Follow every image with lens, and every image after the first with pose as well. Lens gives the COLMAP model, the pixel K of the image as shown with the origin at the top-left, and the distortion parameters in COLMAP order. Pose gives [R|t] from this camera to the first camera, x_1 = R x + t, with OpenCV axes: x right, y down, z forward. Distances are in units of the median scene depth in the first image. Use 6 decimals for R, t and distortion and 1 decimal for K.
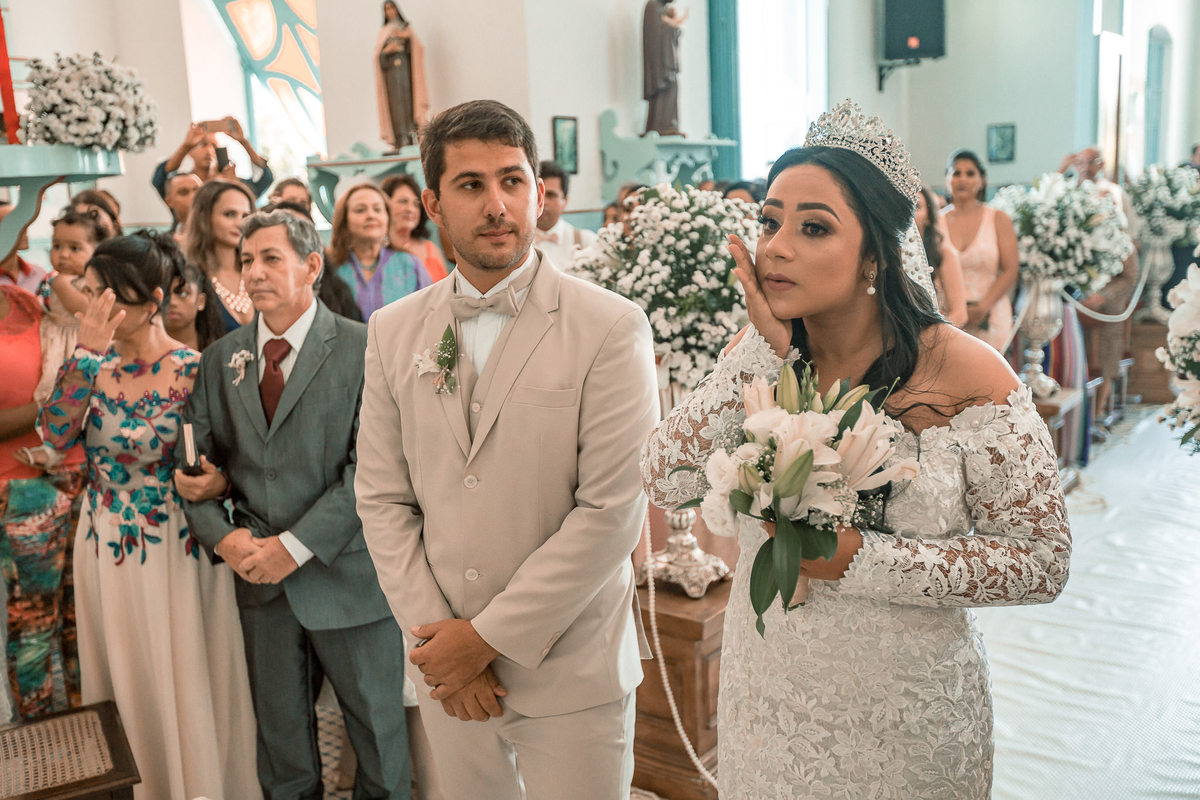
lens RADIAL K [[1192.9, 0, 600.0], [0, 1192.9, 400.0], [0, 0, 1]] dist [-0.007604, -0.001821]
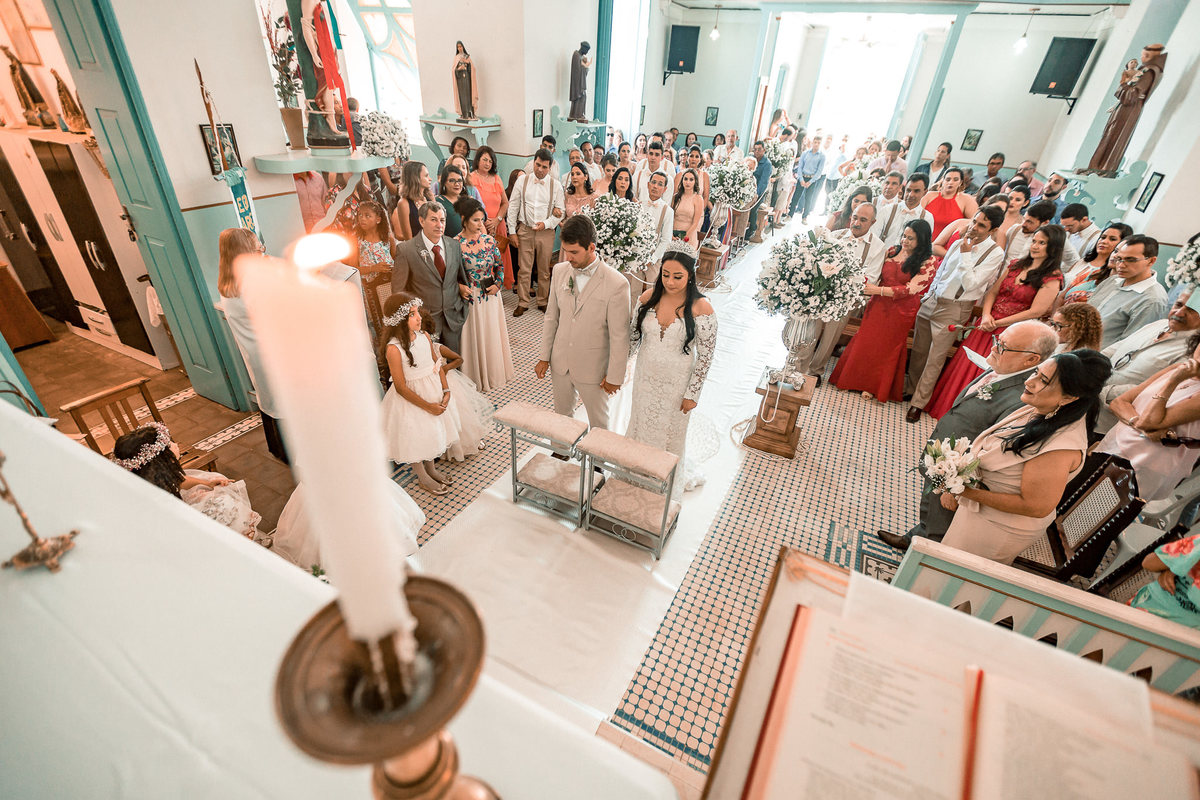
lens RADIAL K [[552.3, 0, 600.0], [0, 552.3, 400.0], [0, 0, 1]] dist [0.032799, -0.012420]
pose [[0.981843, 0.002347, 0.189683, -0.139187], [-0.069234, 0.935381, 0.346798, -0.114350], [-0.176612, -0.353634, 0.918559, -0.250423]]
